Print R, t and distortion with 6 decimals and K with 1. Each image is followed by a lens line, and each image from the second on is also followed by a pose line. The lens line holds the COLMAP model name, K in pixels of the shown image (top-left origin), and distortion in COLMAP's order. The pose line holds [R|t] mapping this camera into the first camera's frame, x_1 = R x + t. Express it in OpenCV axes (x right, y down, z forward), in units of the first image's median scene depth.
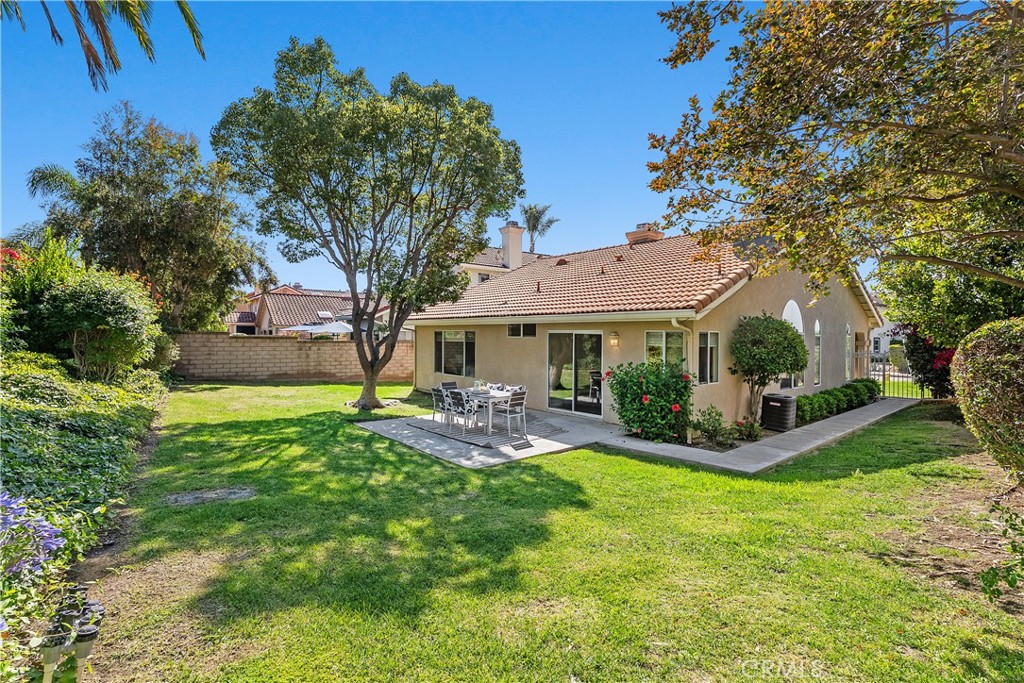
lens RADIAL K [[457.9, 0, 509.0], [0, 457.9, 341.8], [0, 0, 1]] dist [-0.010470, -0.000381]
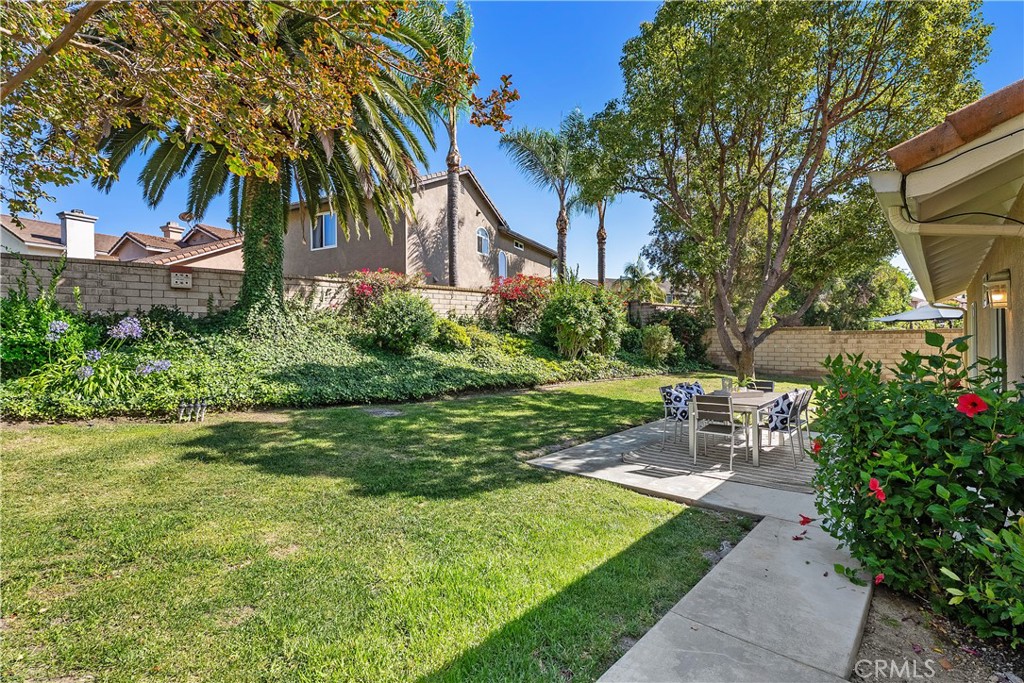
lens RADIAL K [[457.9, 0, 510.3], [0, 457.9, 338.9], [0, 0, 1]] dist [-0.010470, -0.000381]
pose [[0.132905, -0.009742, -0.991081, 0.798848], [0.005457, 0.999944, -0.009097, 0.041509], [0.991114, -0.004199, 0.132951, 0.835352]]
